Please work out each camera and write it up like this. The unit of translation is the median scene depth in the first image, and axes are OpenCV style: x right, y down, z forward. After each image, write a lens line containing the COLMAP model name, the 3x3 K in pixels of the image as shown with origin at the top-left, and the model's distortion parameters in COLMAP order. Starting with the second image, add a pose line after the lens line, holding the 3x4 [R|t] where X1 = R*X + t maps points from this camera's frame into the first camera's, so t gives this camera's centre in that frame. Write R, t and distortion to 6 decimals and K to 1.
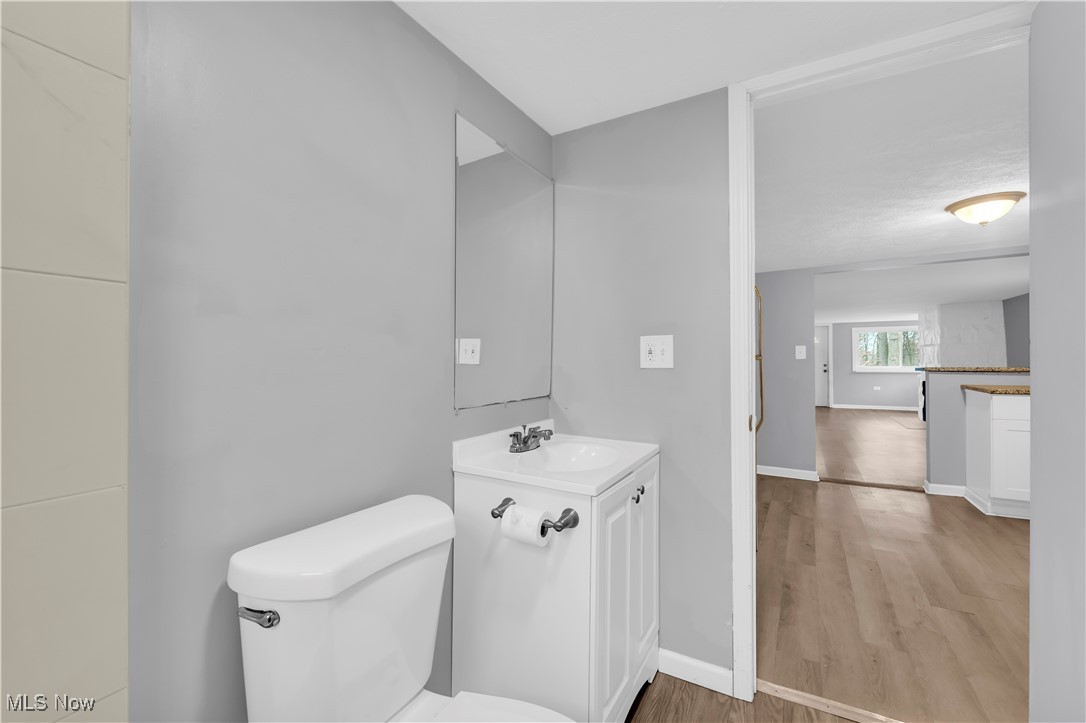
lens RADIAL K [[441.7, 0, 538.6], [0, 441.7, 359.5], [0, 0, 1]] dist [0.000899, 0.000253]
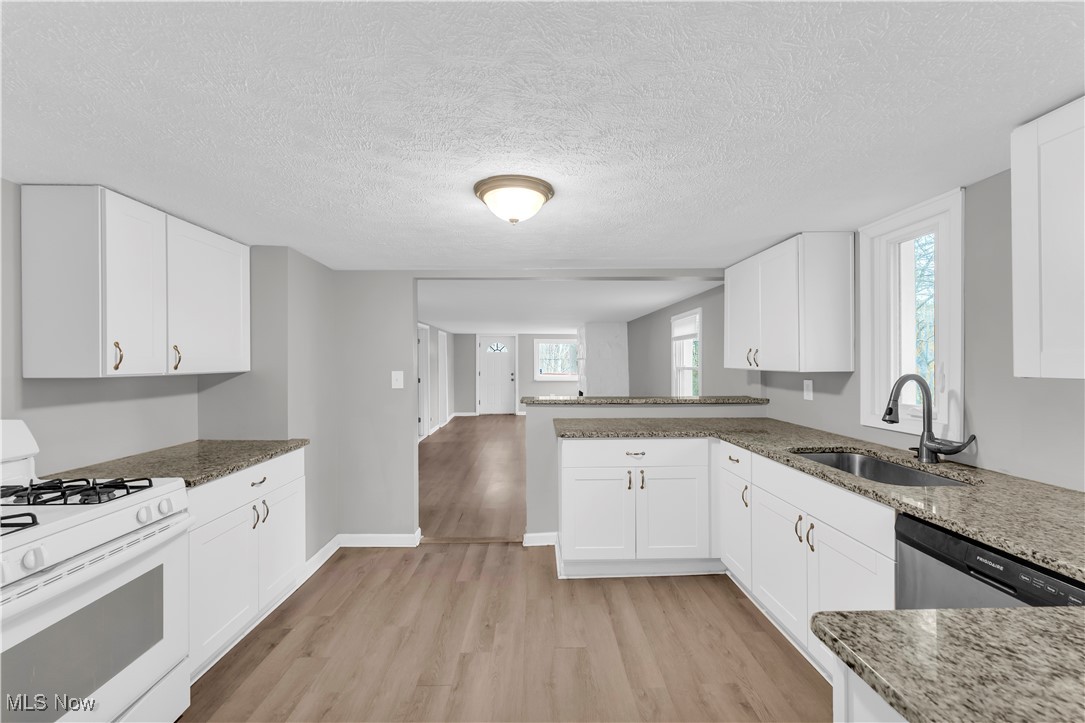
lens RADIAL K [[441.3, 0, 541.2], [0, 441.3, 362.4], [0, 0, 1]] dist [0.000899, 0.000253]
pose [[0.849897, 0.002429, 0.526944, 0.174977], [-0.006884, 0.999955, 0.006494, -0.022882], [-0.526905, -0.009147, 0.849875, 0.098428]]
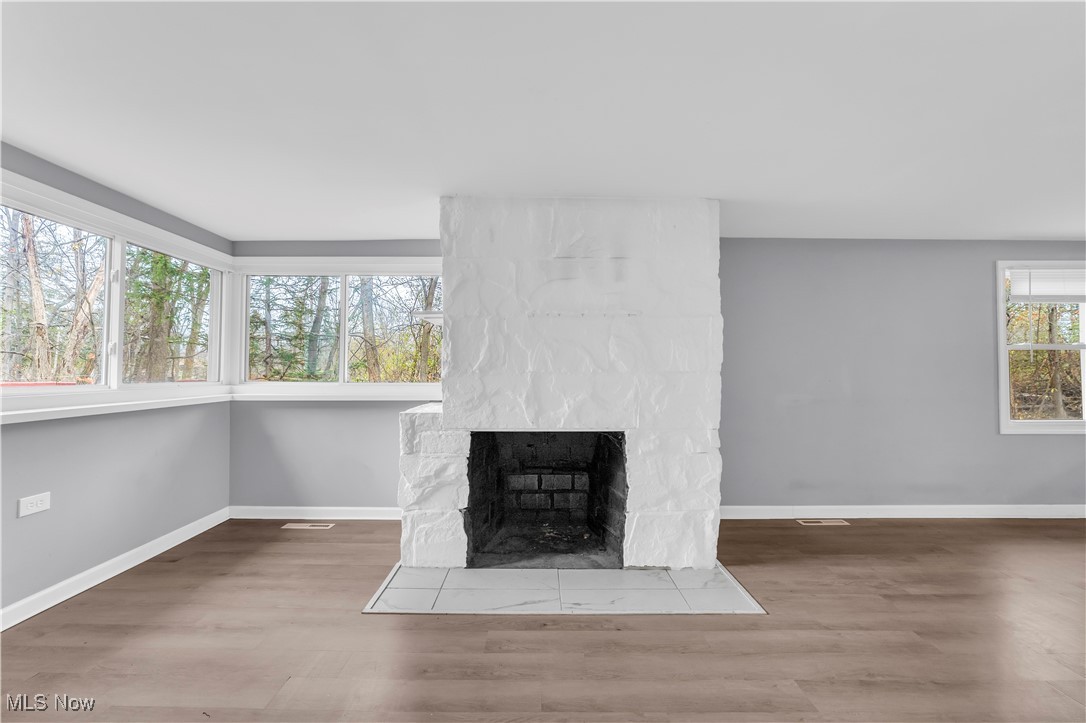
lens RADIAL K [[441.7, 0, 540.8], [0, 441.7, 362.3], [0, 0, 1]] dist [0.000899, 0.000253]
pose [[-0.517308, 0.017206, 0.855626, 0.492533], [-0.006278, 0.999695, -0.023898, 0.007470], [-0.855776, -0.017734, -0.517042, 0.920083]]
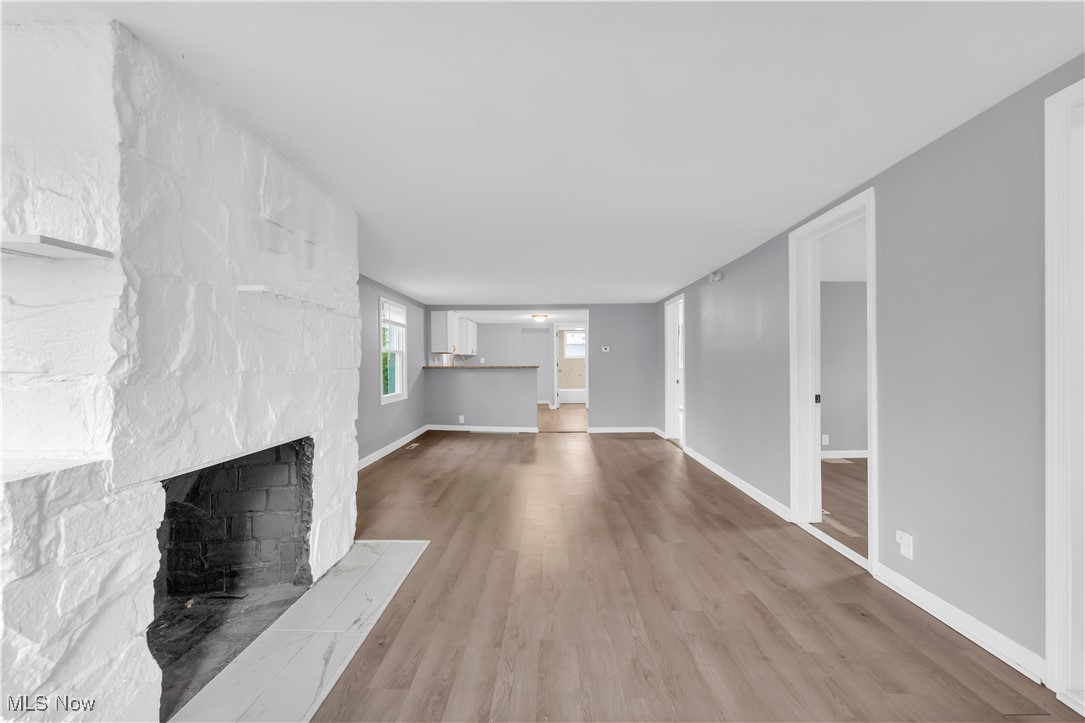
lens RADIAL K [[441.3, 0, 545.4], [0, 441.3, 362.8], [0, 0, 1]] dist [0.000899, 0.000253]
pose [[-0.862646, 0.009833, -0.505713, 0.686909], [0.013969, 0.999893, -0.004387, 0.005875], [0.505616, -0.010849, -0.862690, 1.003393]]
